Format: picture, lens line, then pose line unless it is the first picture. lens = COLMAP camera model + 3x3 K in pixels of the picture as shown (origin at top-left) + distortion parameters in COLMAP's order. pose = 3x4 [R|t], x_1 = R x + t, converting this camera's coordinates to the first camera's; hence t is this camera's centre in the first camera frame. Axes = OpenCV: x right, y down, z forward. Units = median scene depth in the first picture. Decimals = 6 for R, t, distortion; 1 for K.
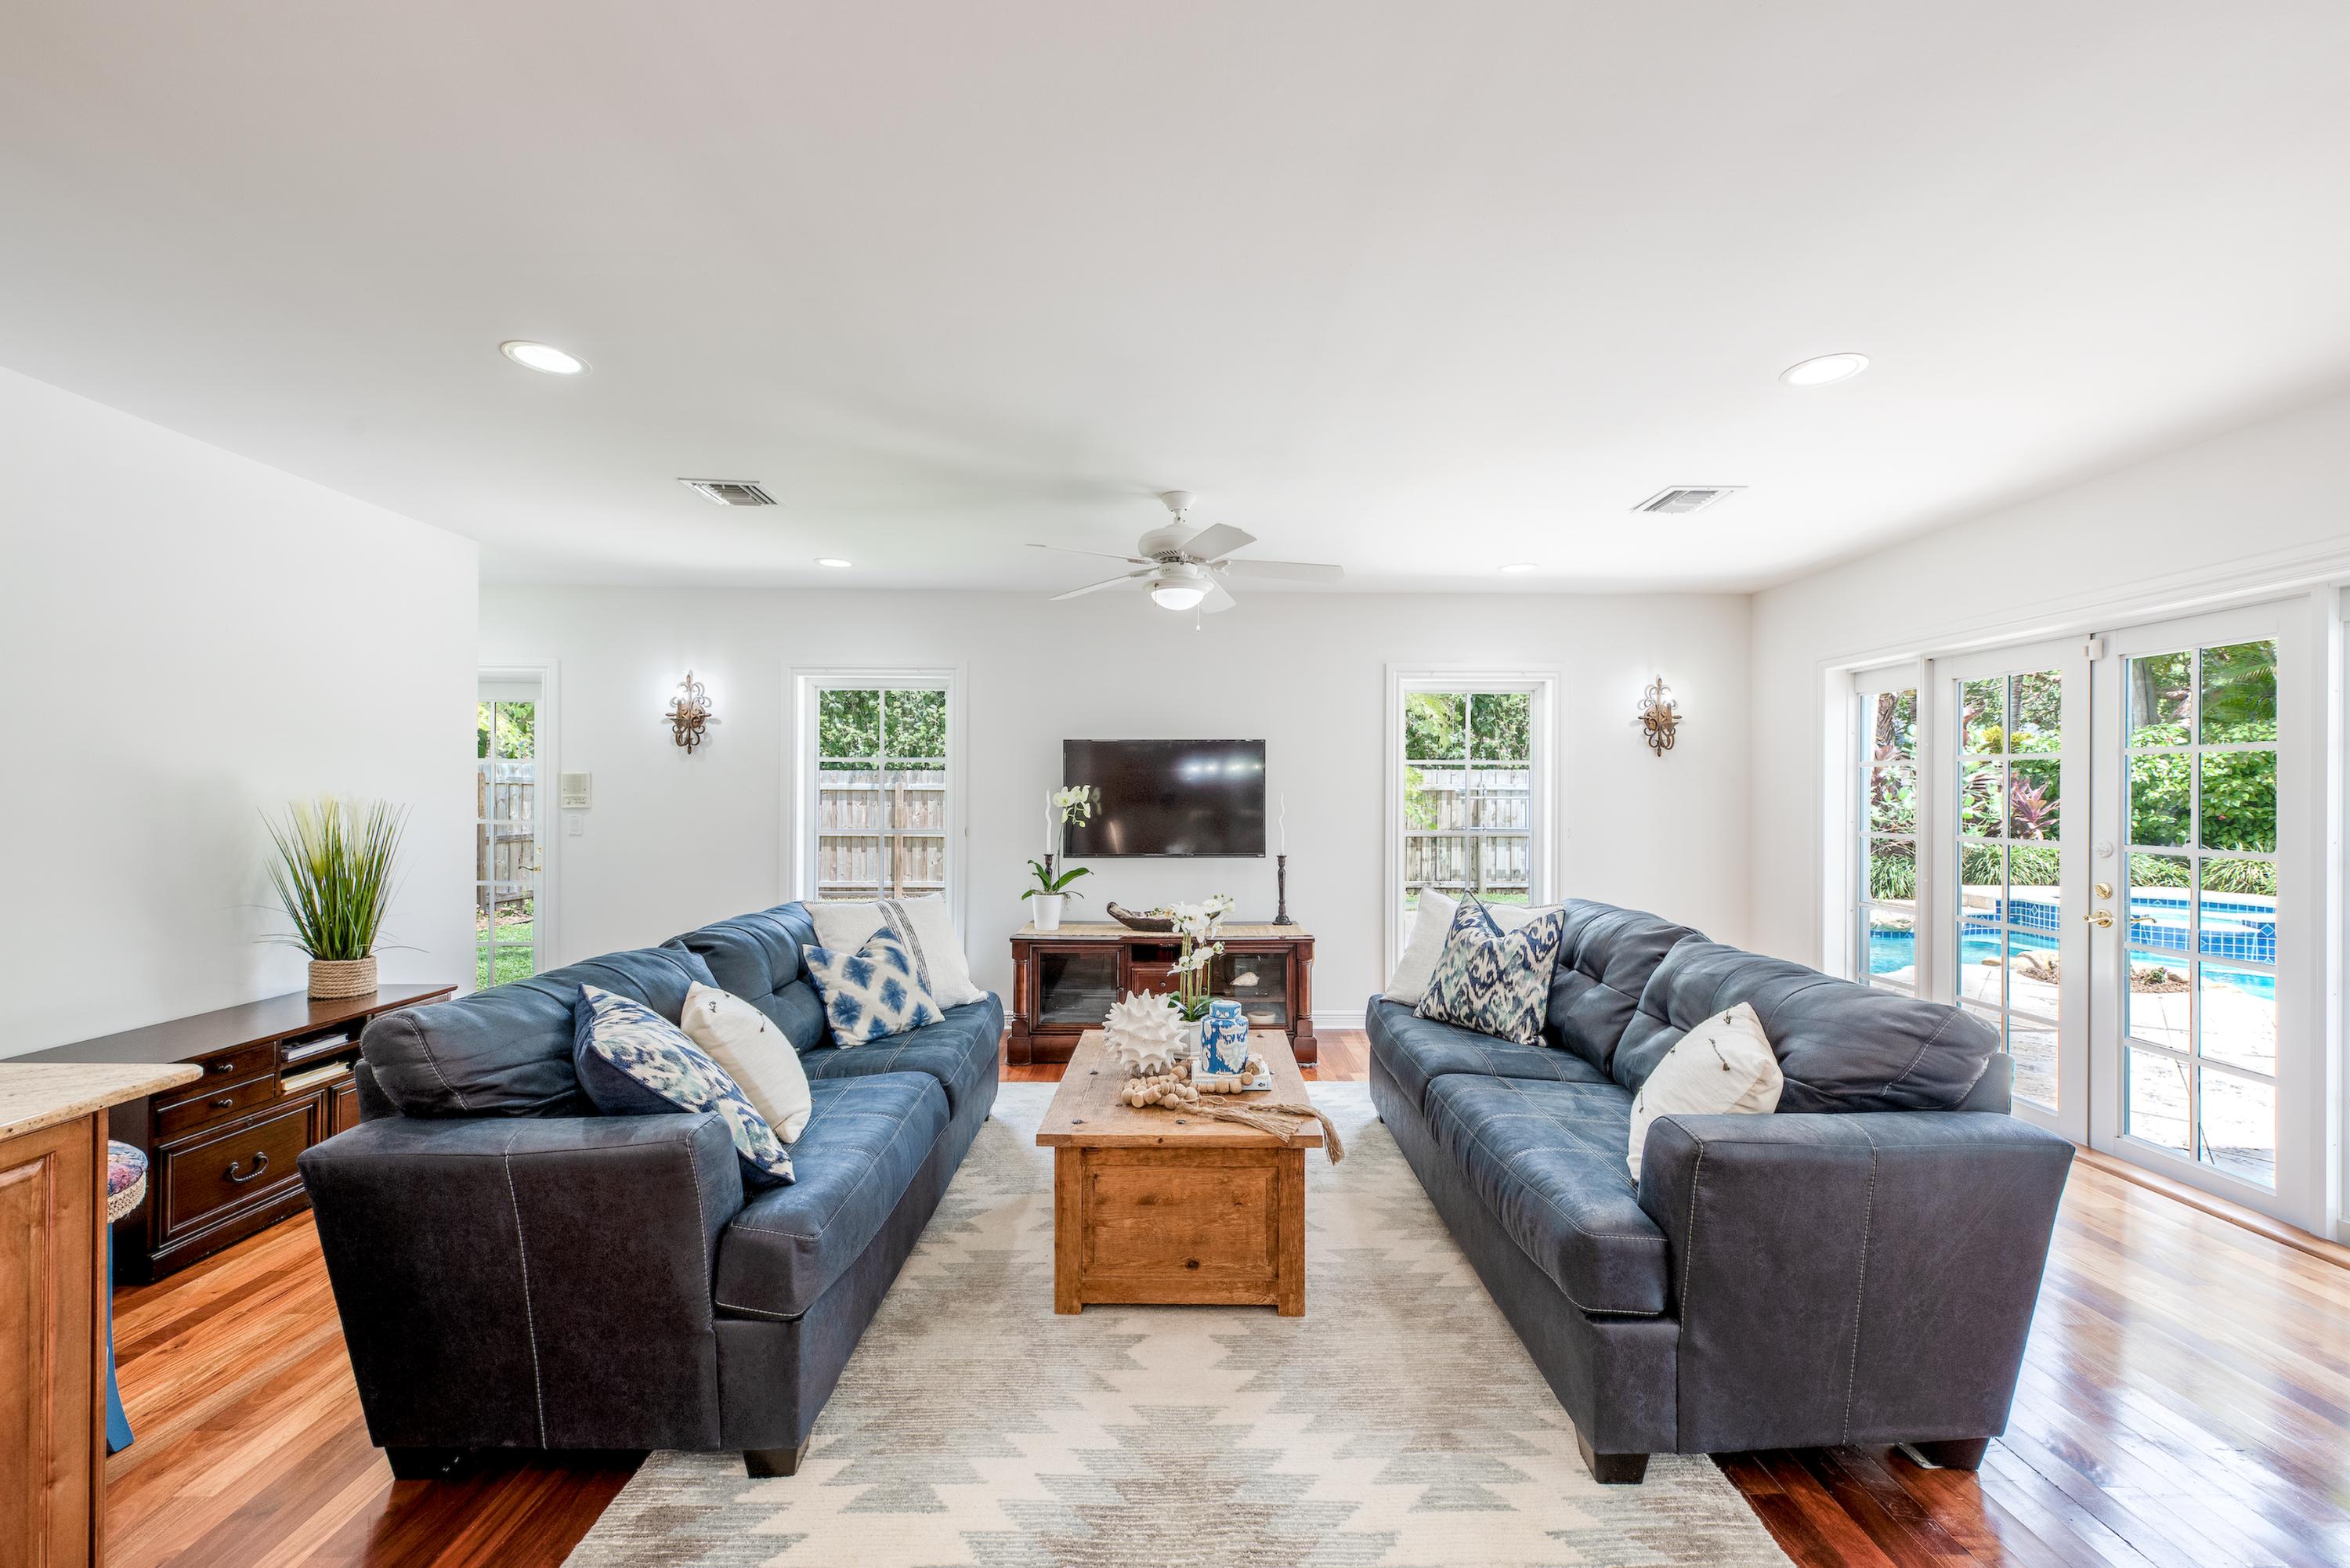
lens RADIAL K [[938.2, 0, 1128.2], [0, 938.2, 785.8], [0, 0, 1]] dist [0.009402, -0.003300]
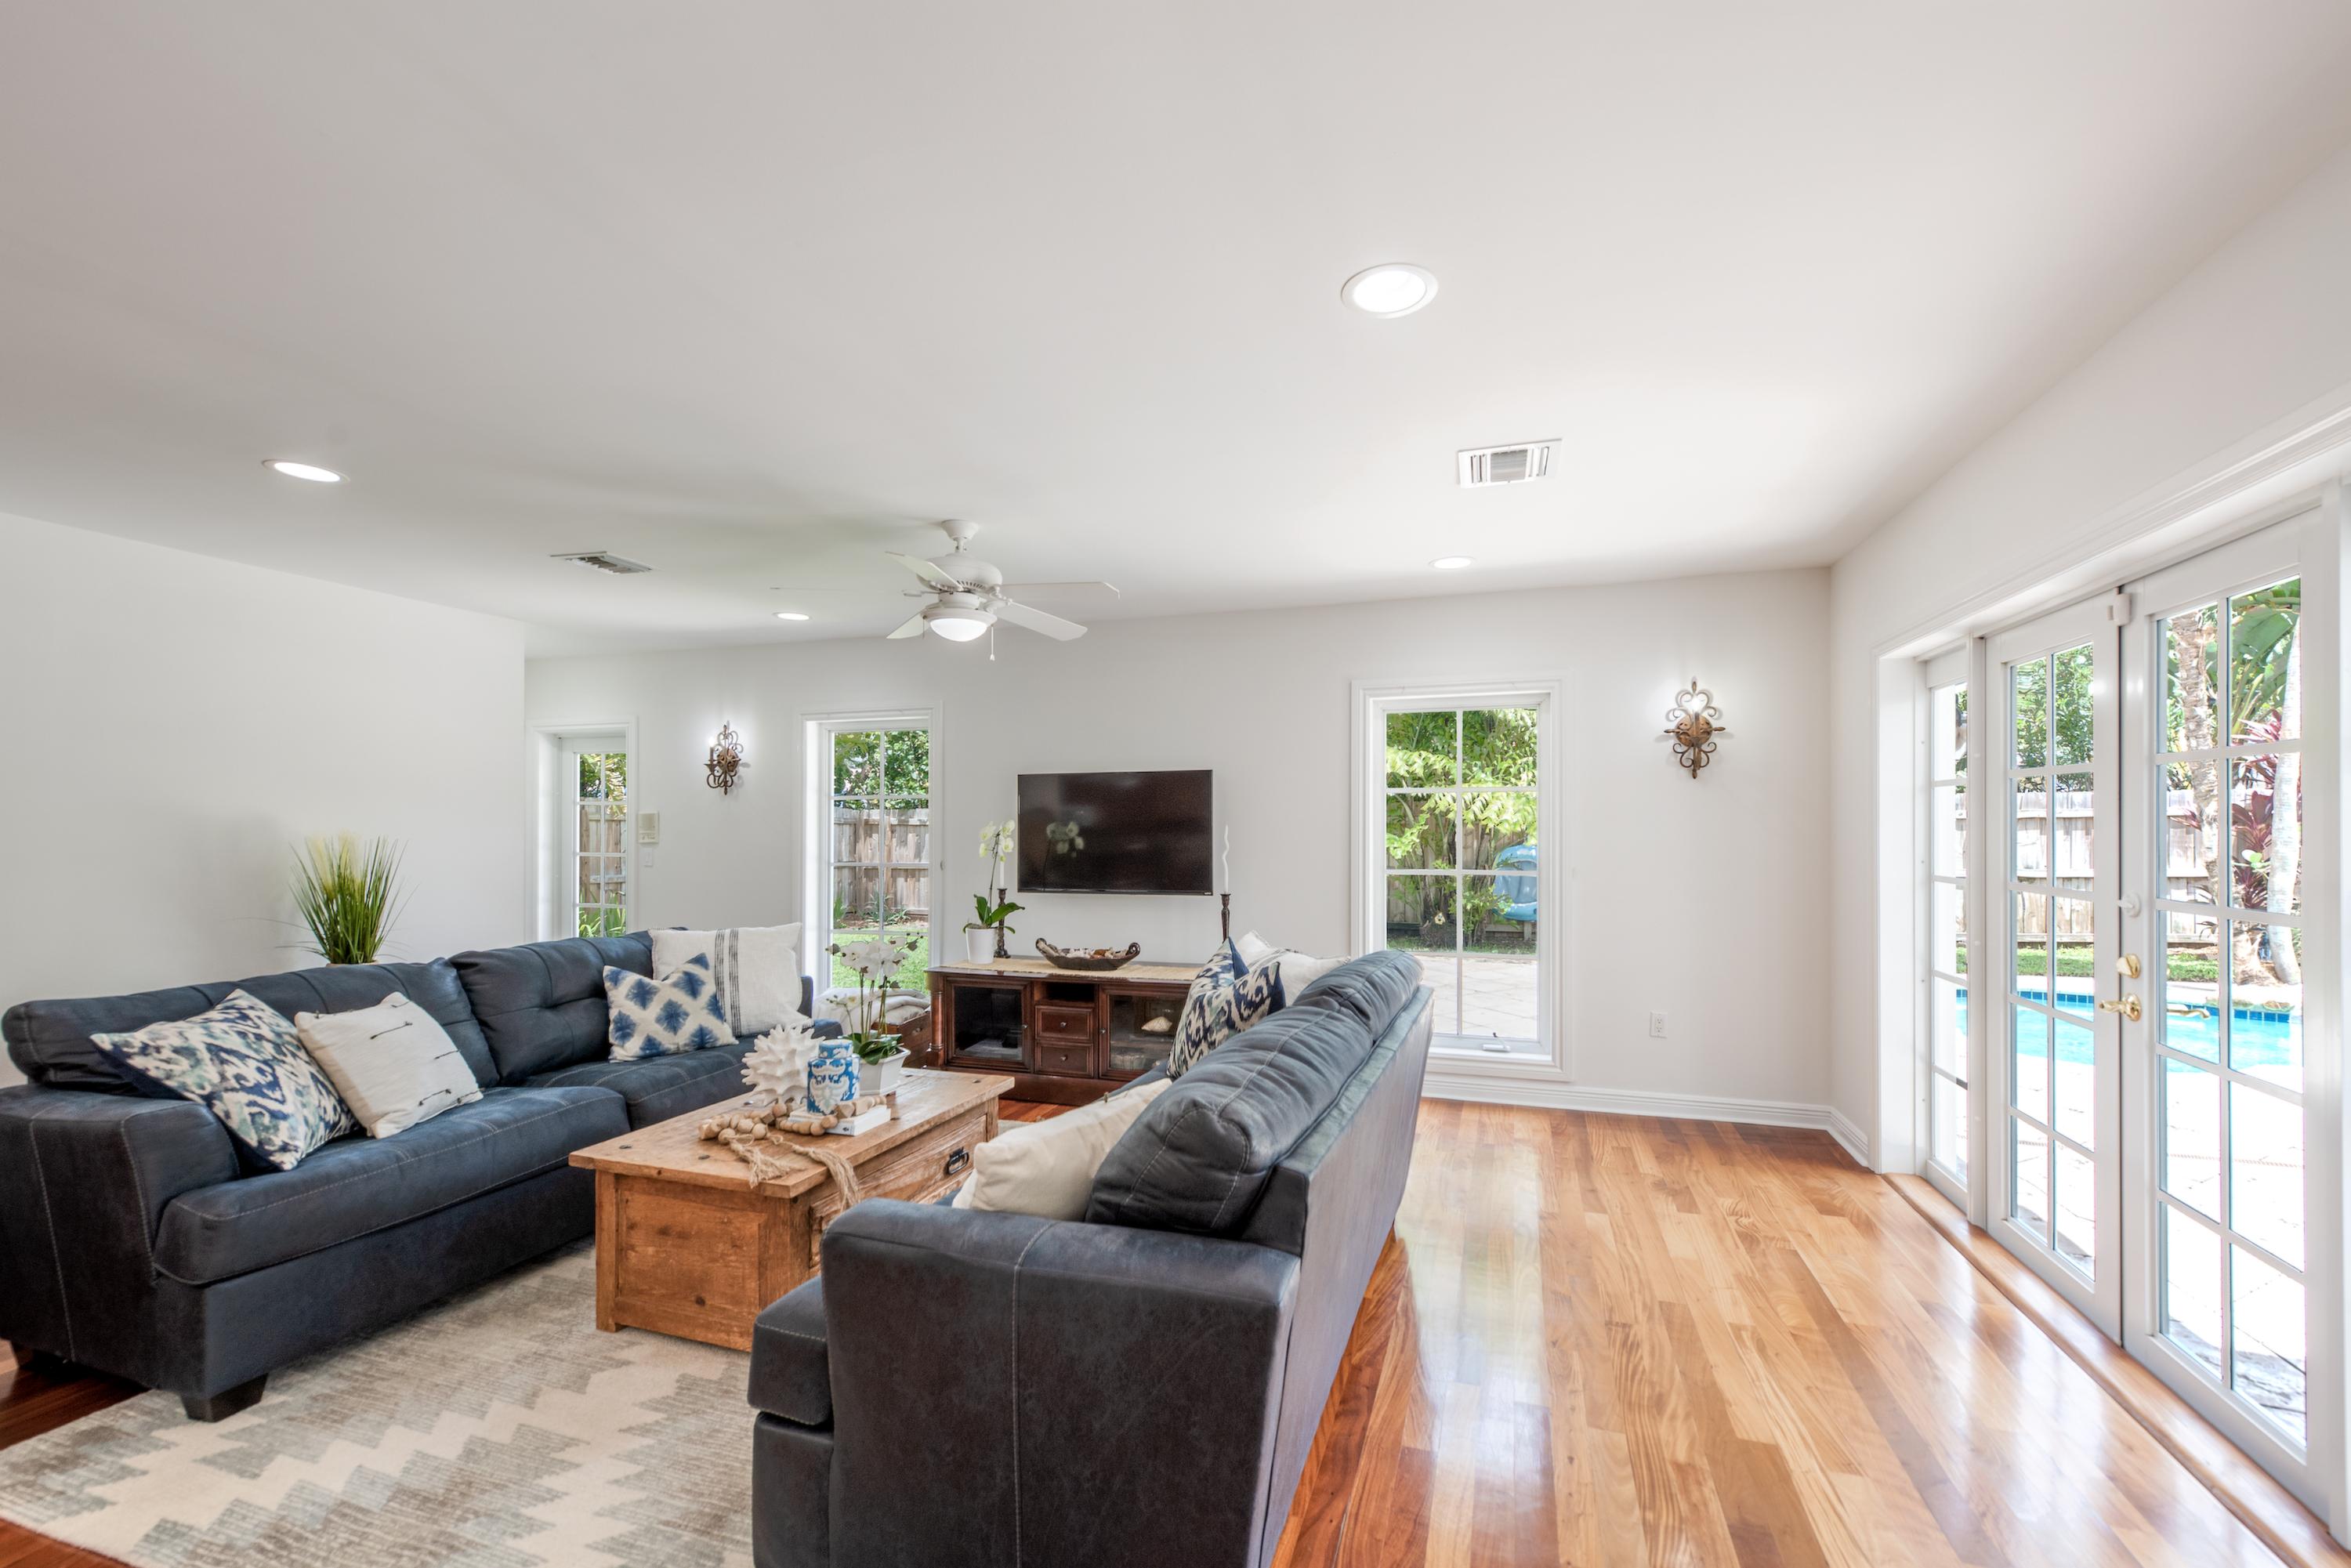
lens RADIAL K [[938.7, 0, 1189.1], [0, 938.7, 820.0], [0, 0, 1]] dist [0.009402, -0.003300]
pose [[0.950246, -0.007145, -0.311418, 0.663040], [0.006717, 0.999974, -0.002446, 0.004401], [0.311428, 0.000232, 0.950270, 0.161304]]
